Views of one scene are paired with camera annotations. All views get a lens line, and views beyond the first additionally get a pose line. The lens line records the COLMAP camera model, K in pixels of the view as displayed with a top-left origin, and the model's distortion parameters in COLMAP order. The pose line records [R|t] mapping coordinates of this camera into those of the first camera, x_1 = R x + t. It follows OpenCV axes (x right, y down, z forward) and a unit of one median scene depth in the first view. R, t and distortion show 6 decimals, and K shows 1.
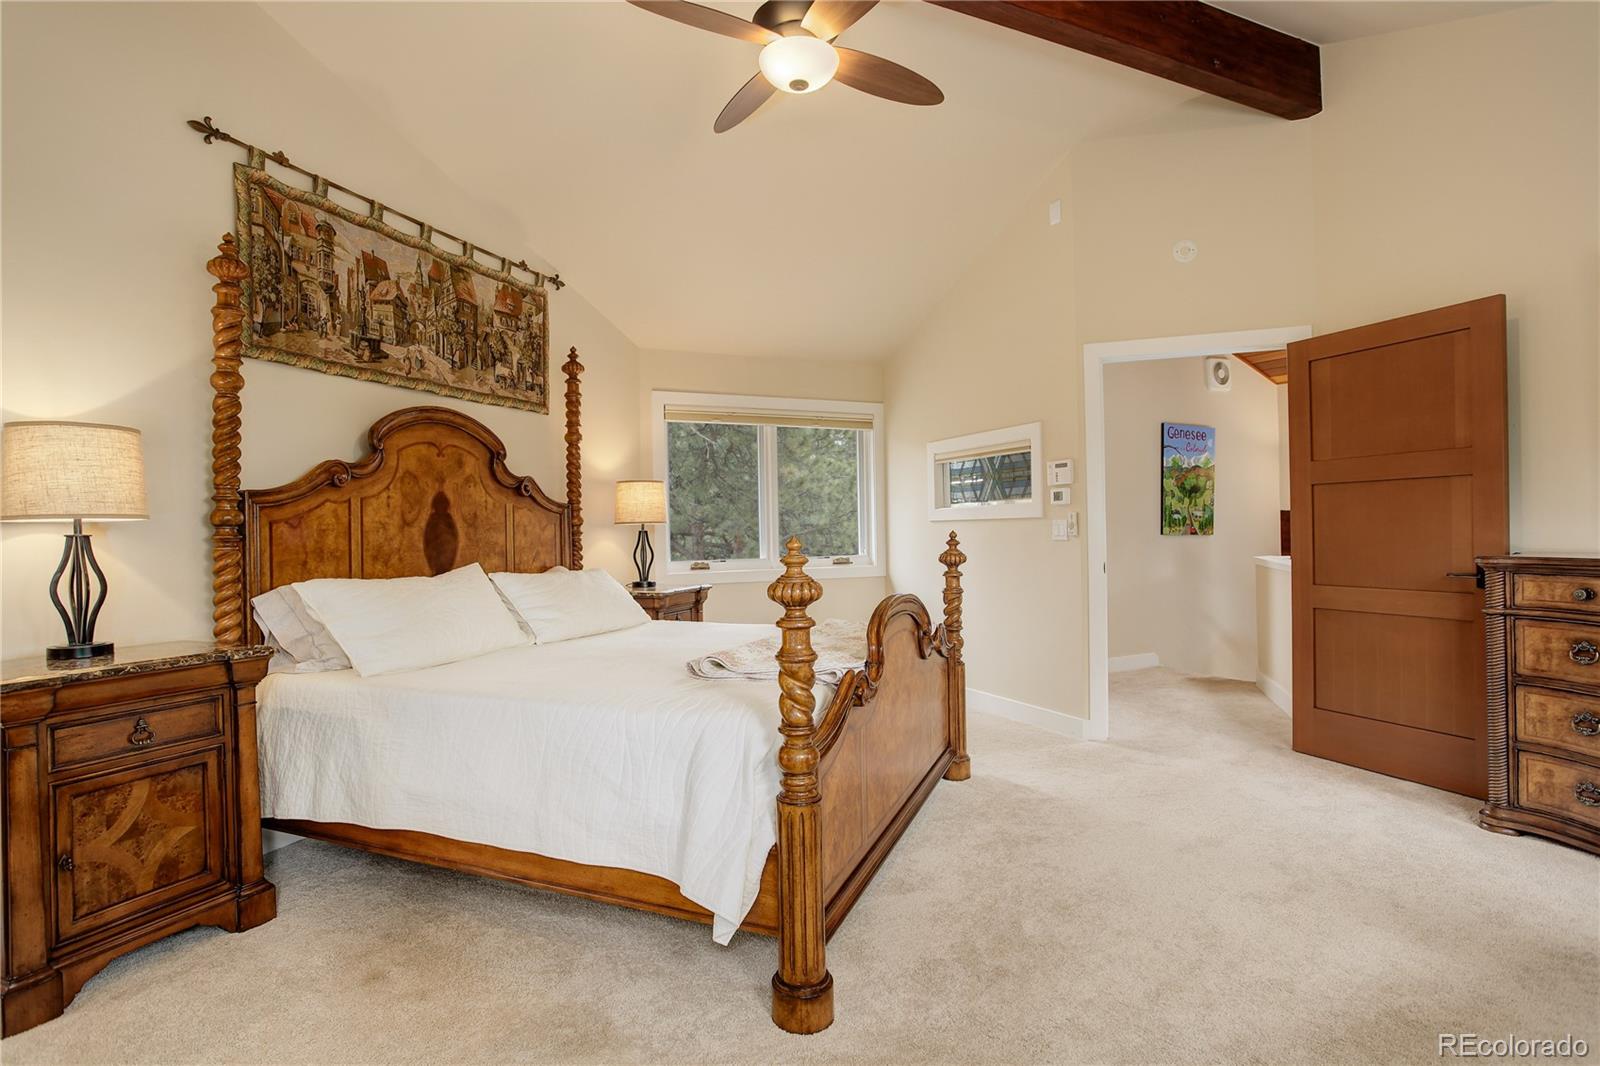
lens RADIAL K [[789.7, 0, 800.0], [0, 789.7, 533.0], [0, 0, 1]] dist [-0.072613, 0.039646]
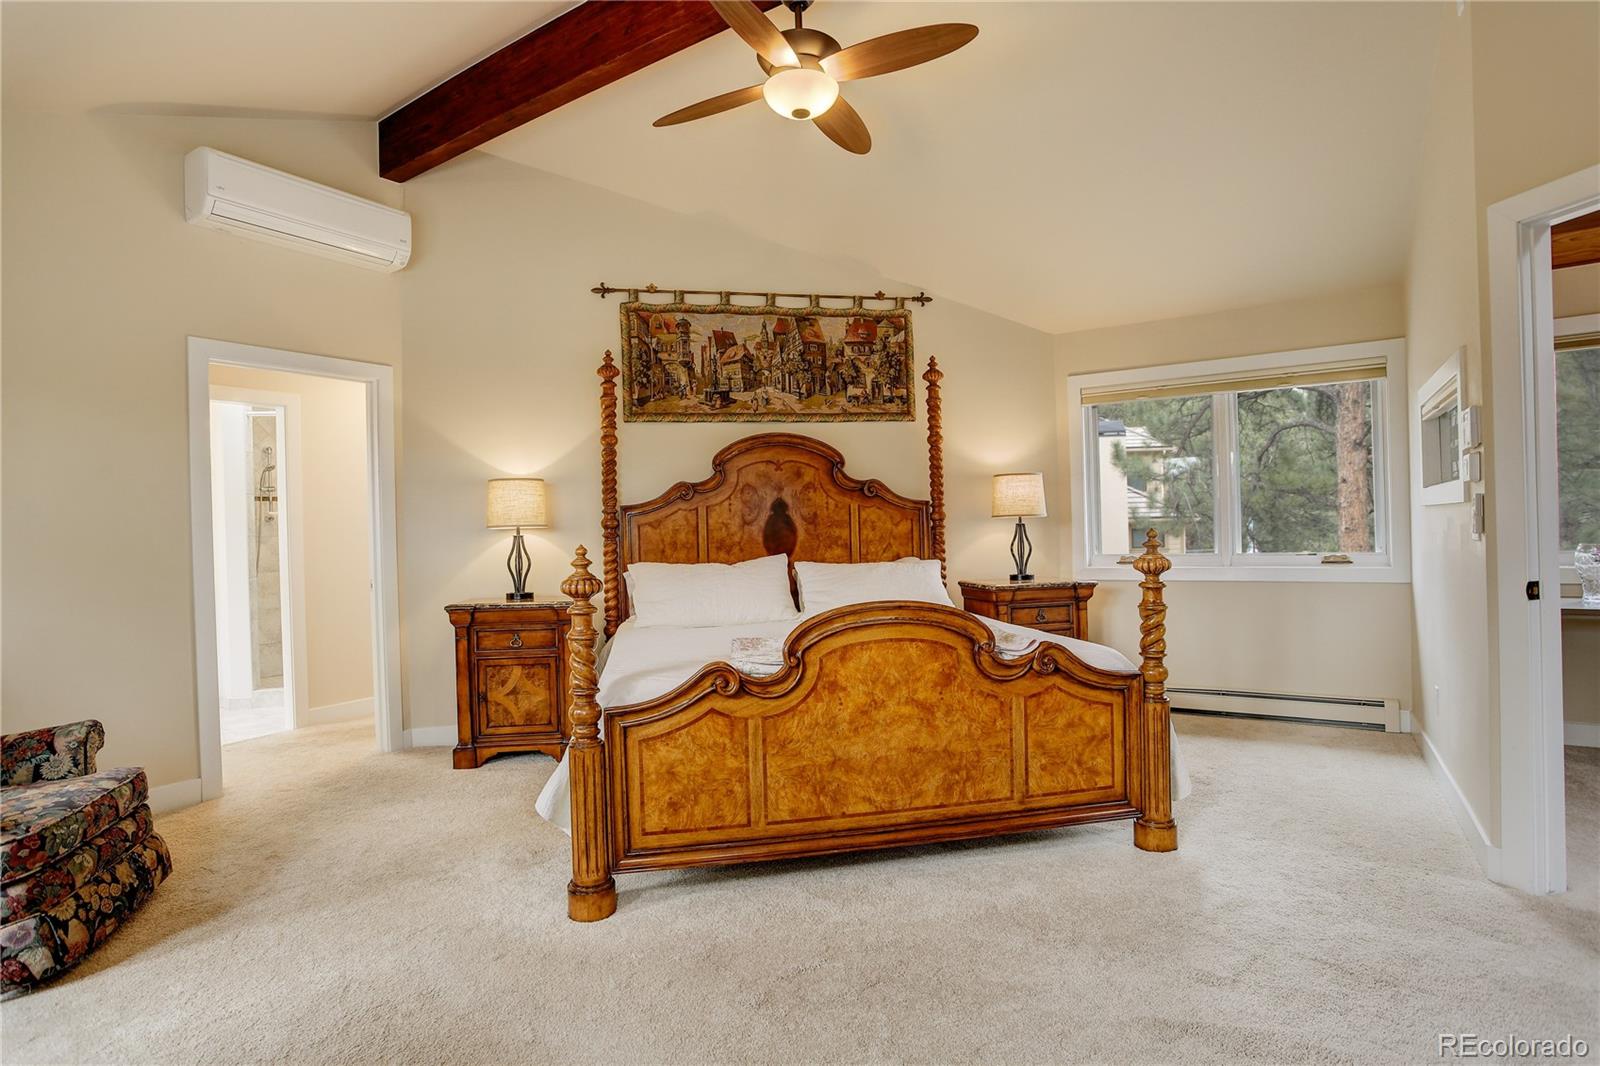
lens RADIAL K [[789.7, 0, 800.0], [0, 789.7, 533.0], [0, 0, 1]] dist [-0.072613, 0.039646]
pose [[0.555400, 0.007006, -0.831554, 0.677345], [0.014387, 0.999734, 0.018032, -0.018104], [0.831459, -0.021978, 0.555152, 0.306980]]
